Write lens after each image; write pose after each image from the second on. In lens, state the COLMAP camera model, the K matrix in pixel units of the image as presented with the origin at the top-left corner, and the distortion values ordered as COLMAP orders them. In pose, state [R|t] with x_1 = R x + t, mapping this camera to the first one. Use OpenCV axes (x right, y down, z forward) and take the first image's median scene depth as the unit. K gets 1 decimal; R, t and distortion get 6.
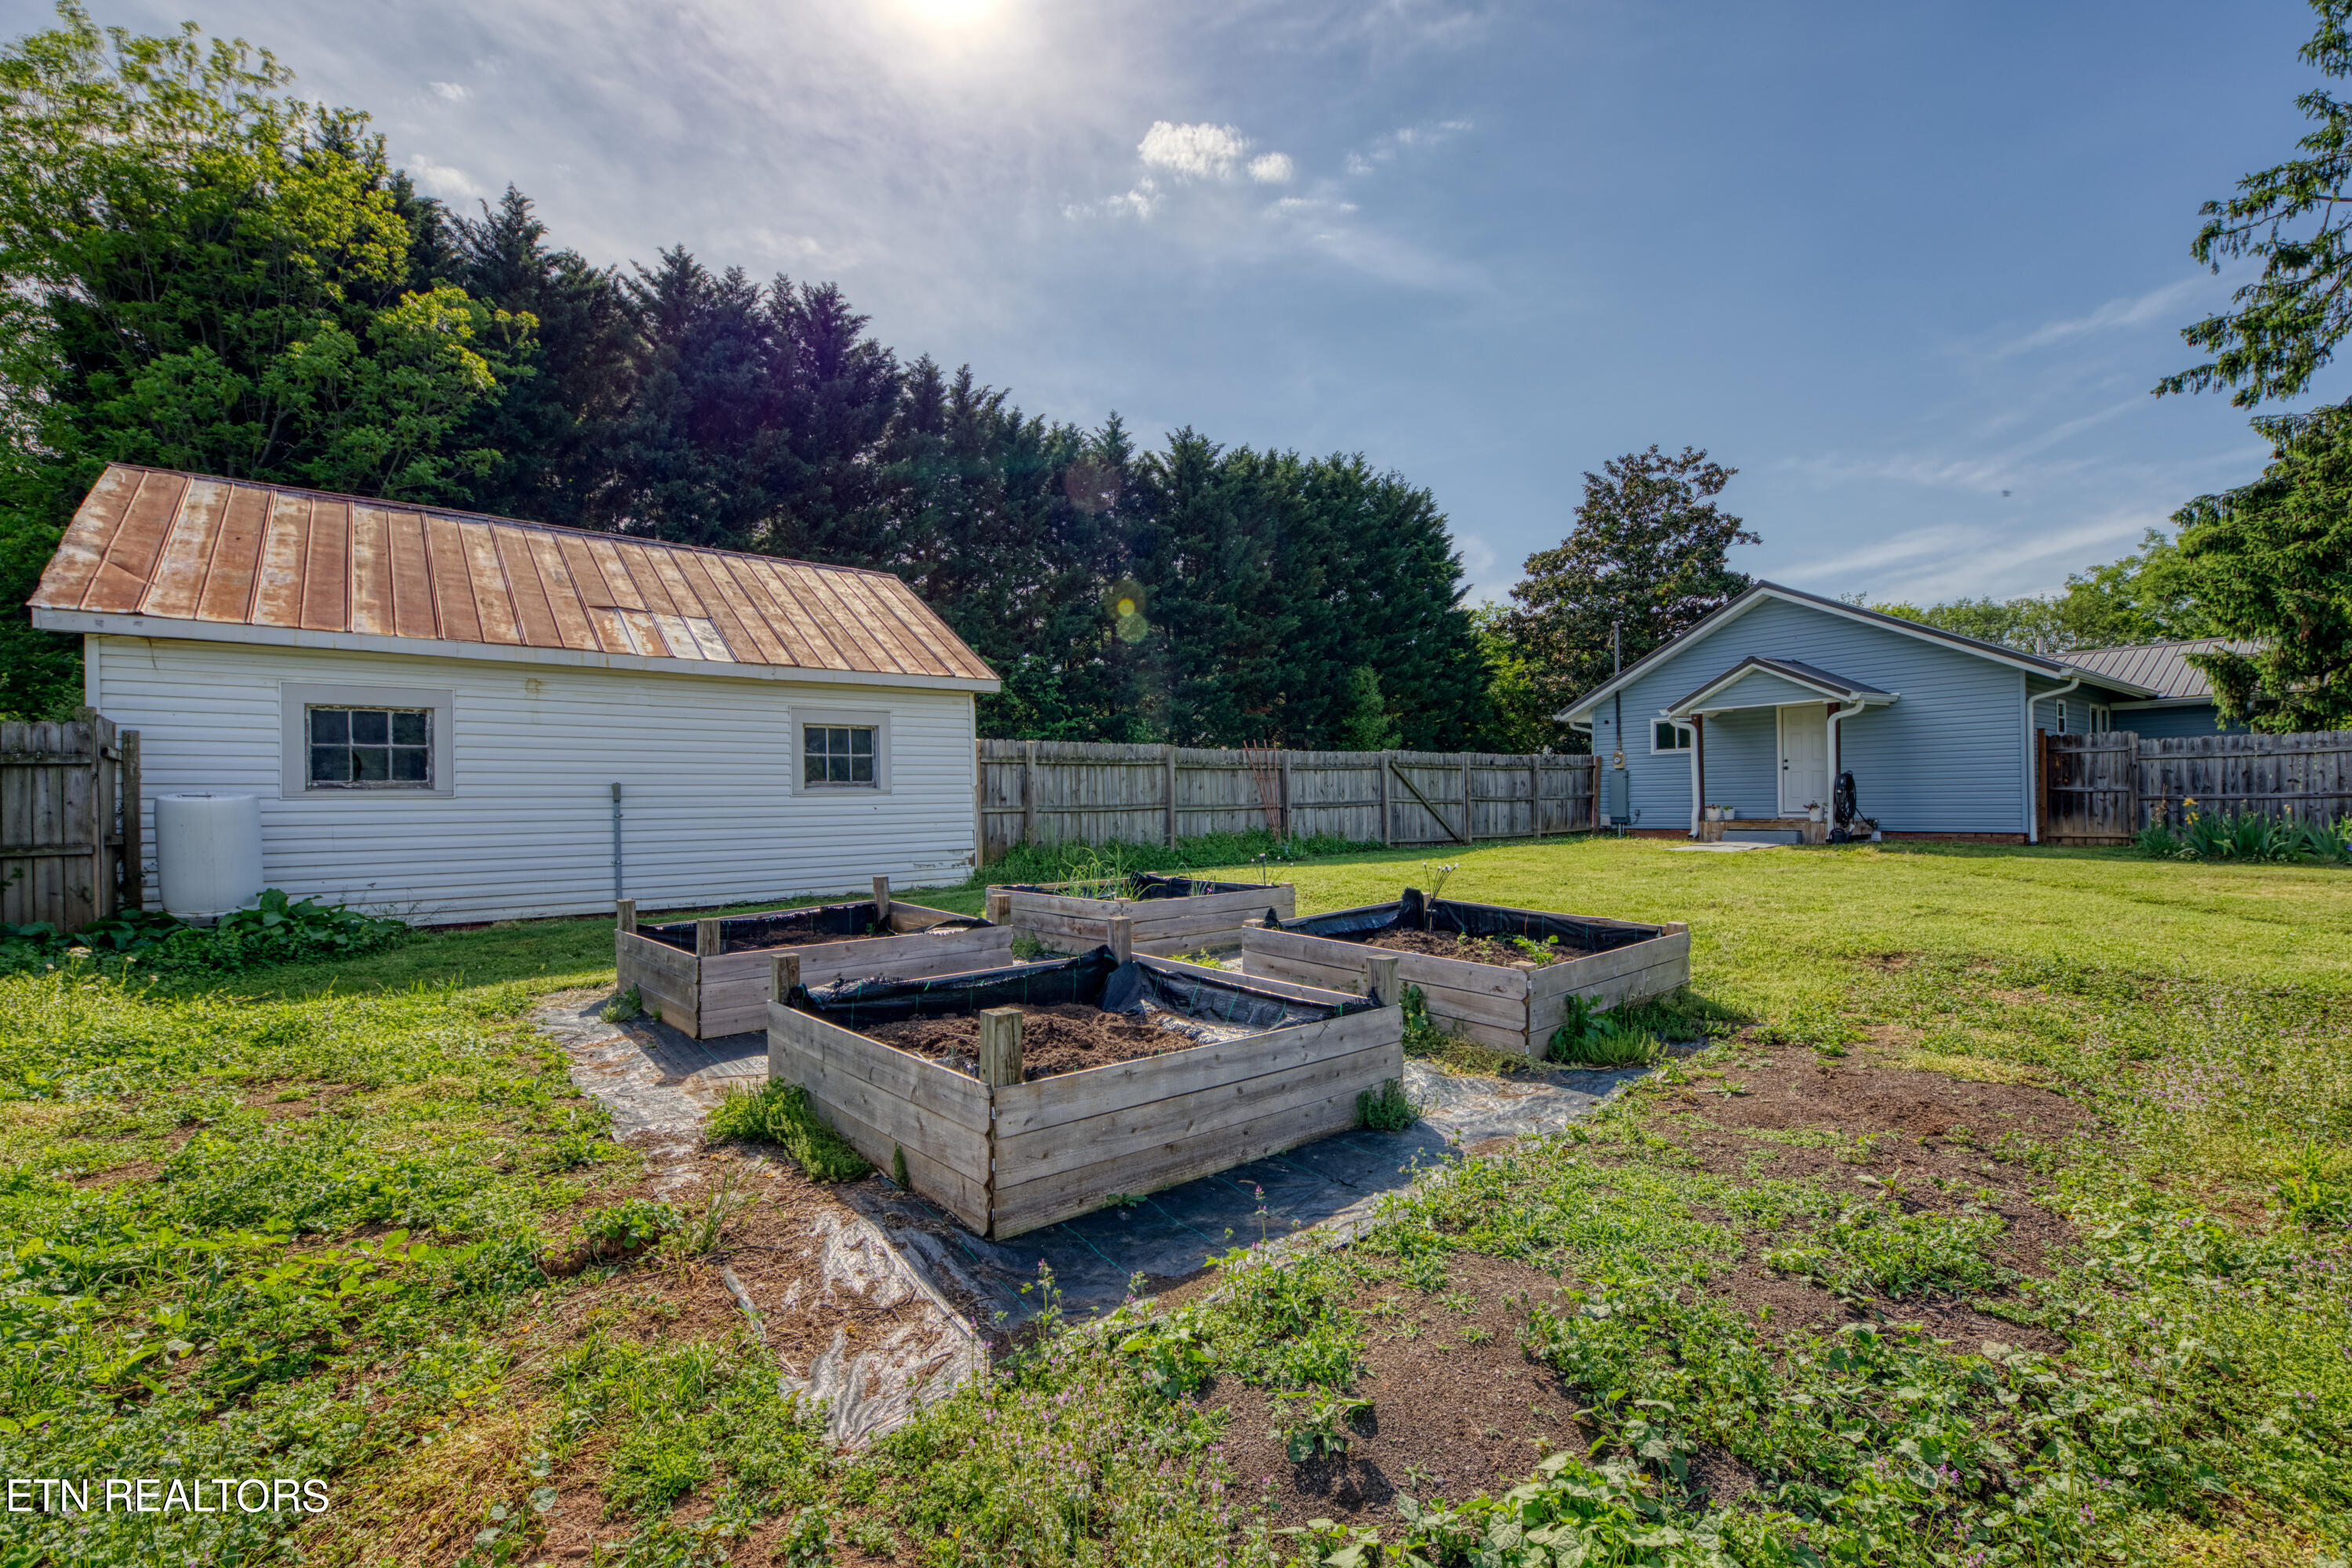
lens RADIAL K [[1010.8, 0, 1176.0], [0, 1010.8, 784.0], [0, 0, 1]] dist [0.003834, 0.000260]
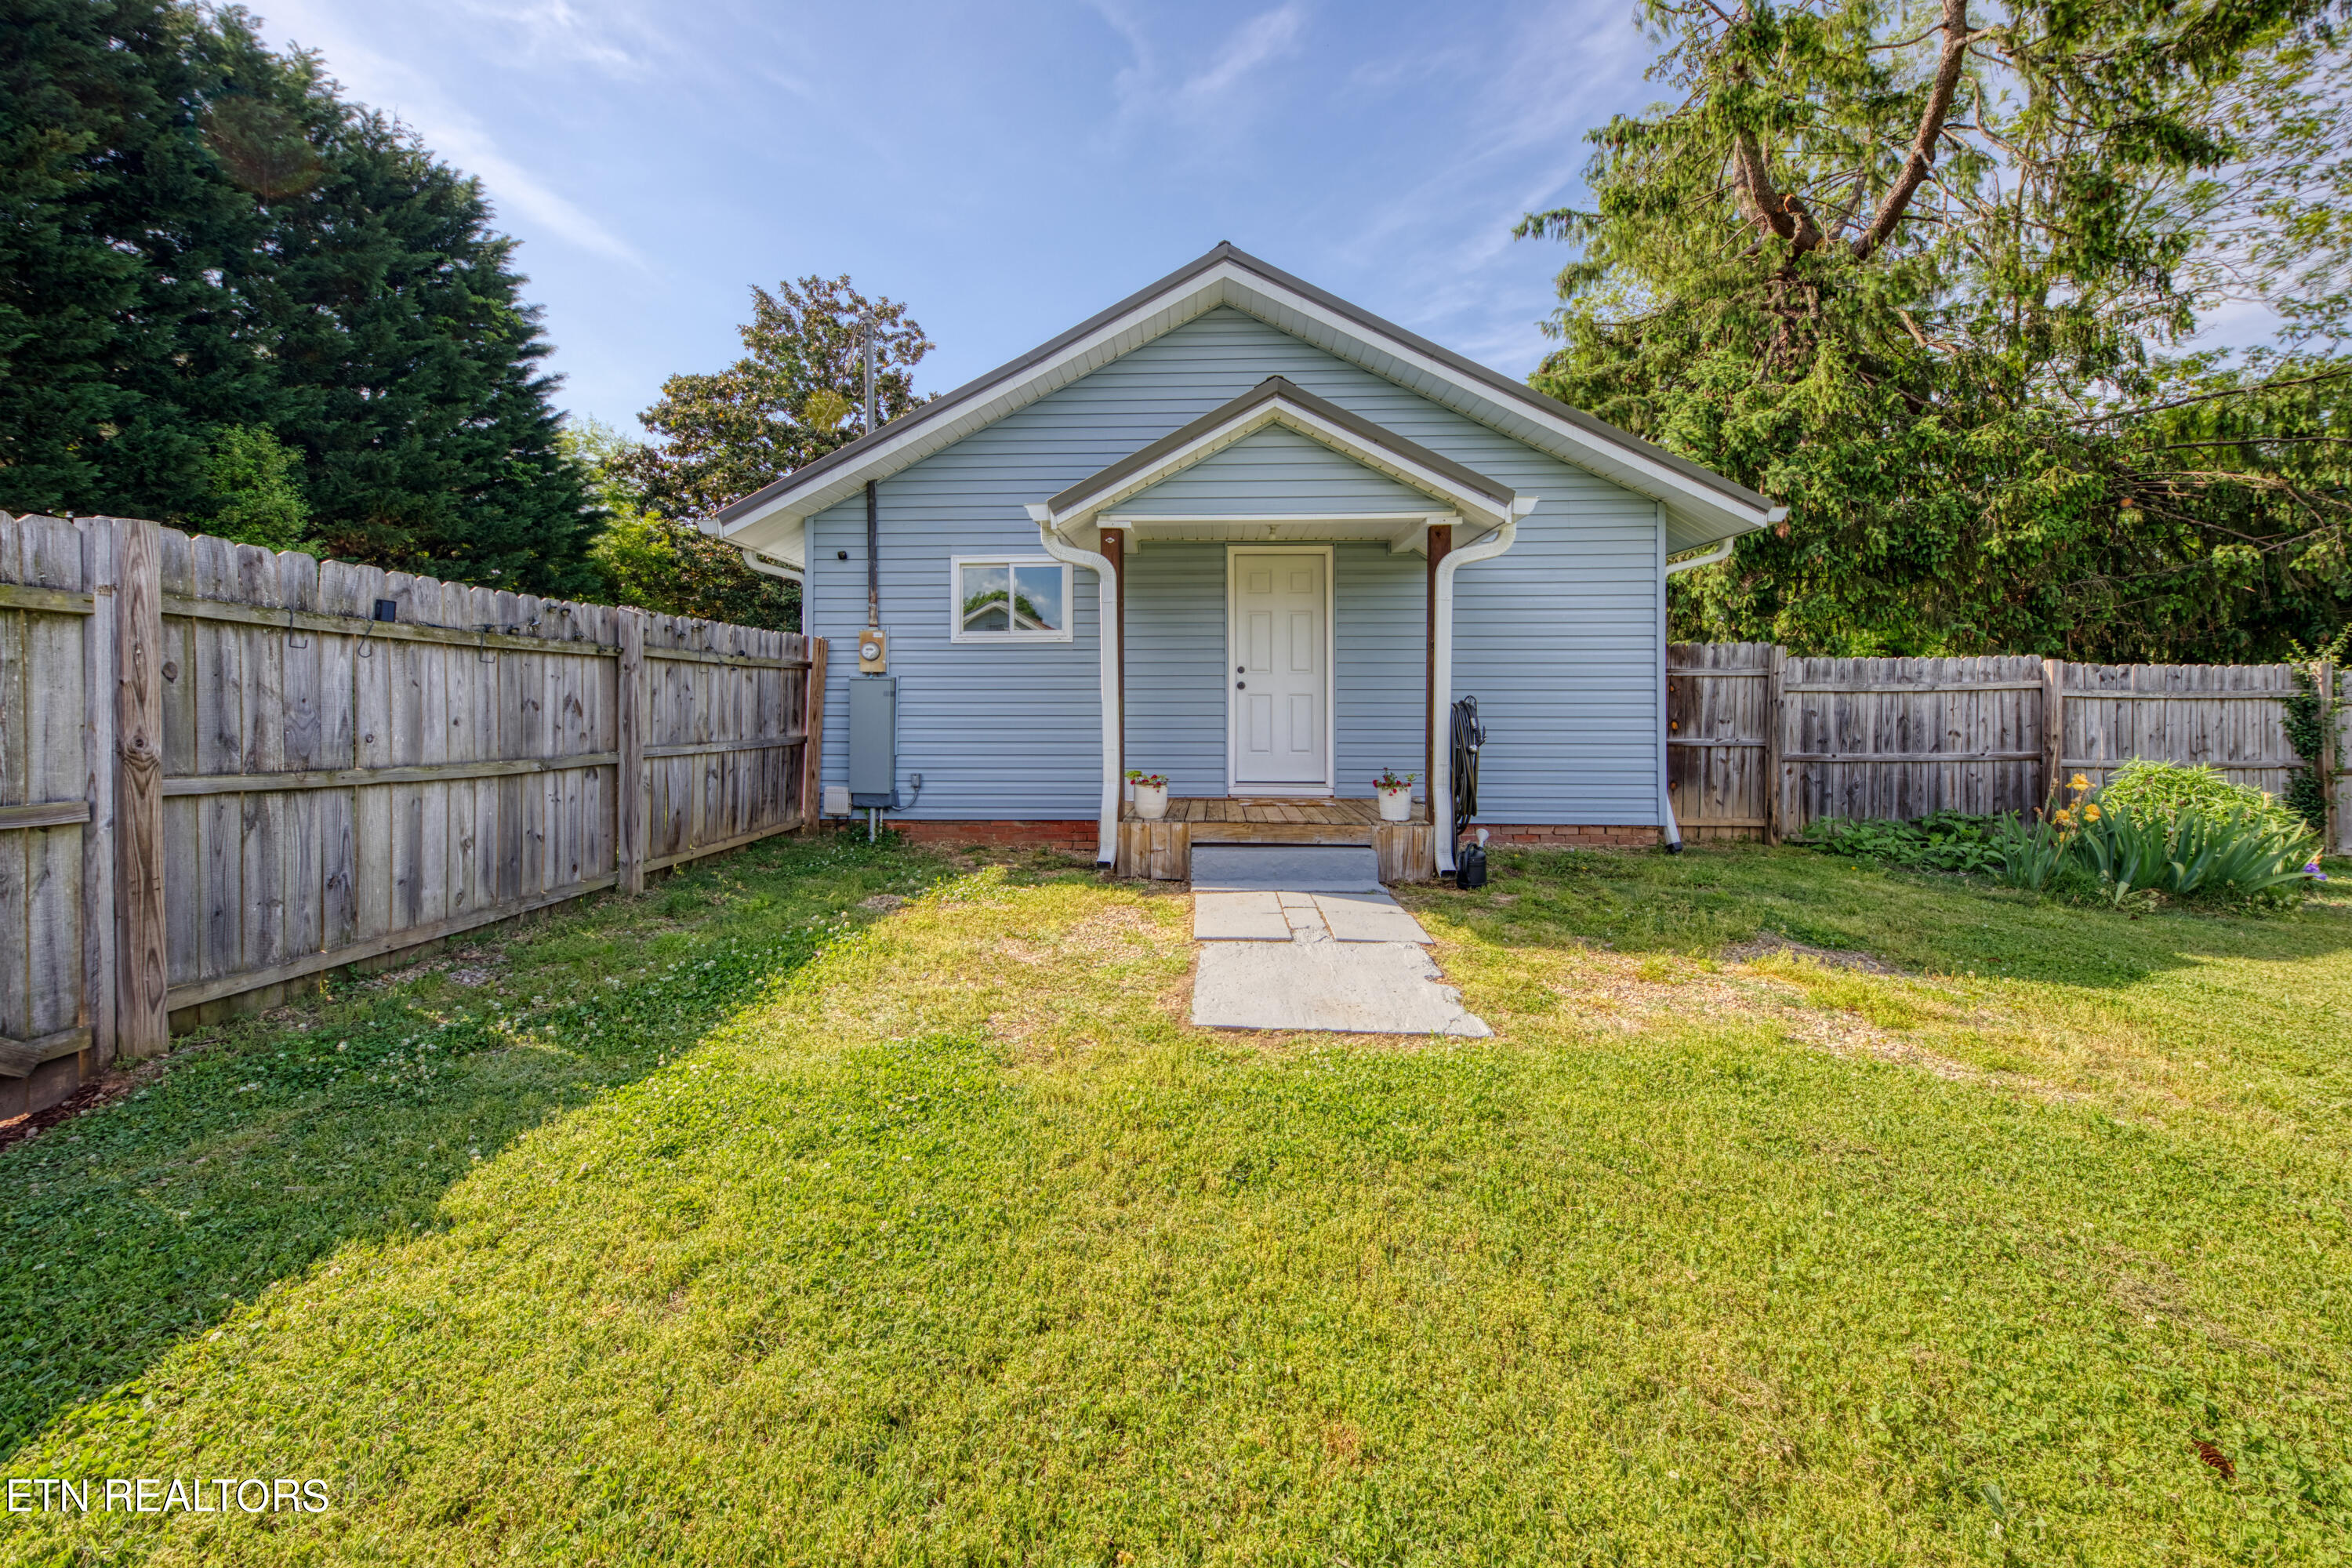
lens RADIAL K [[840.1, 0, 1177.6], [0, 840.1, 734.8], [0, 0, 1]] dist [-0.000705, -0.000059]
pose [[0.646969, -0.005572, 0.762496, 0.315277], [-0.025650, 0.999248, 0.029066, -0.004190], [-0.762085, -0.038363, 0.646340, 0.833196]]
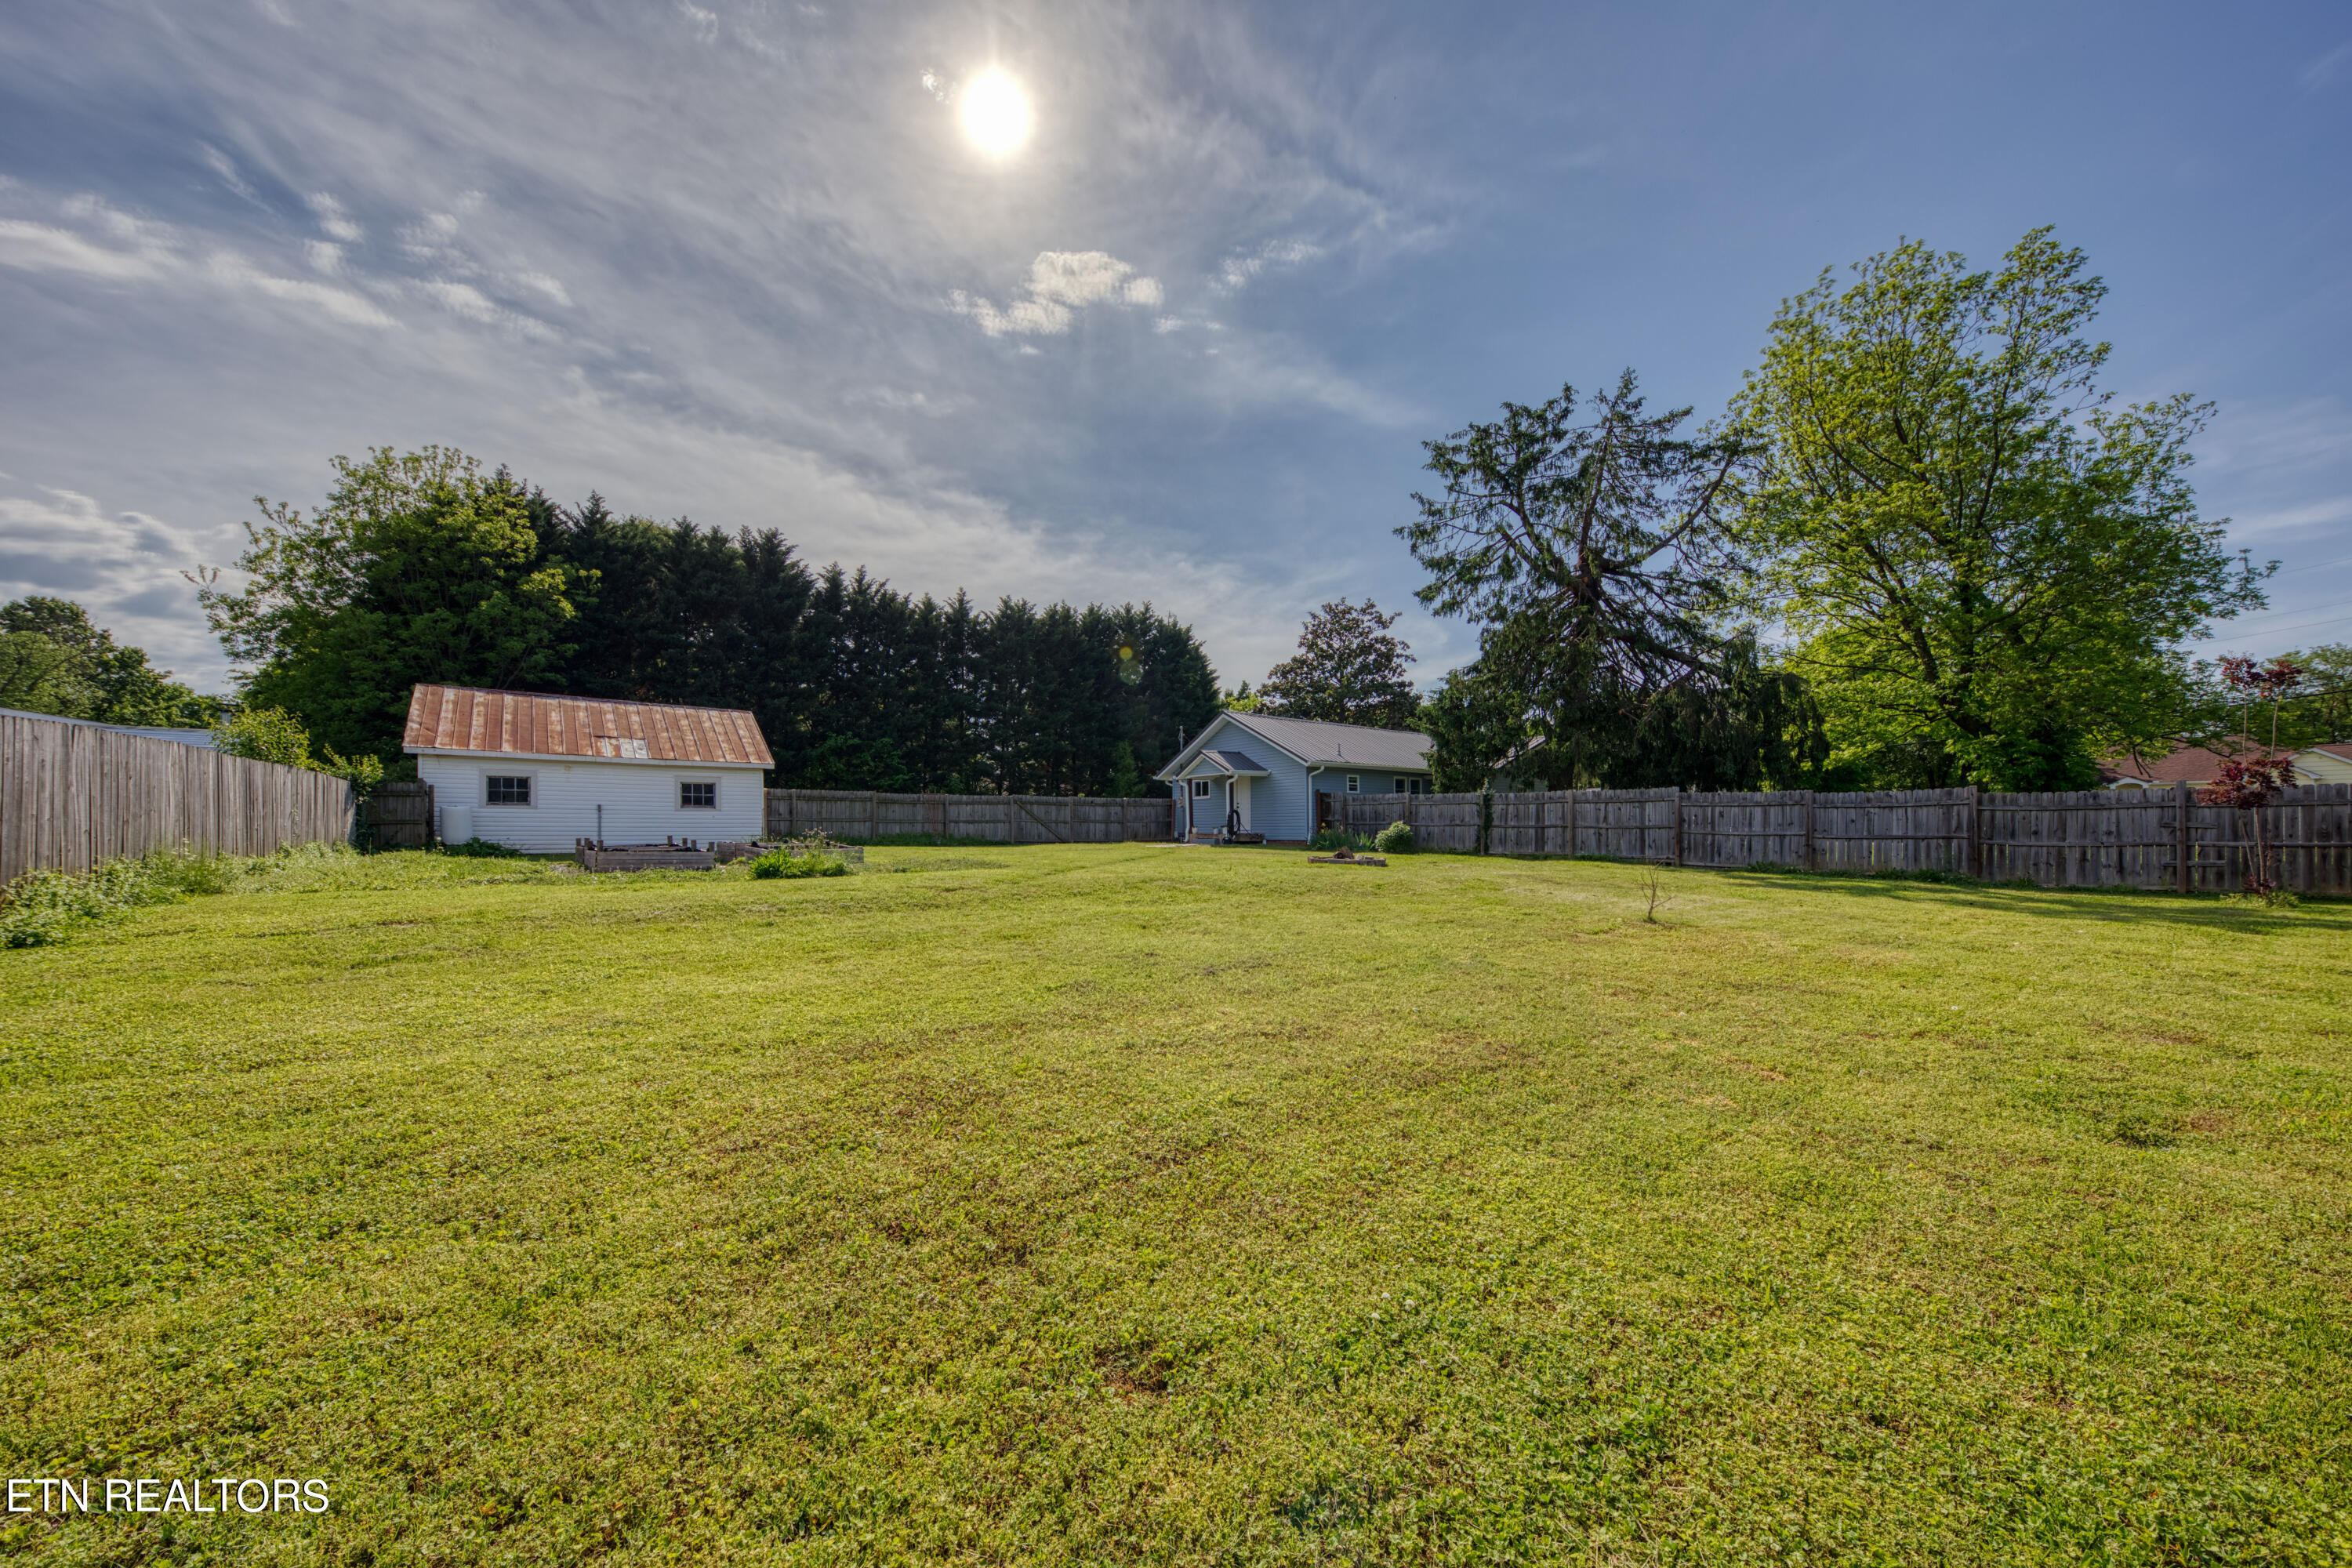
lens RADIAL K [[836.7, 0, 1170.1], [0, 836.7, 813.4], [0, 0, 1]] dist [-0.001845, -0.000267]
pose [[0.999787, 0.014670, -0.014529, 0.533211], [-0.014719, 0.999886, -0.003256, 0.003865], [0.014480, 0.003469, 0.999889, -0.640813]]
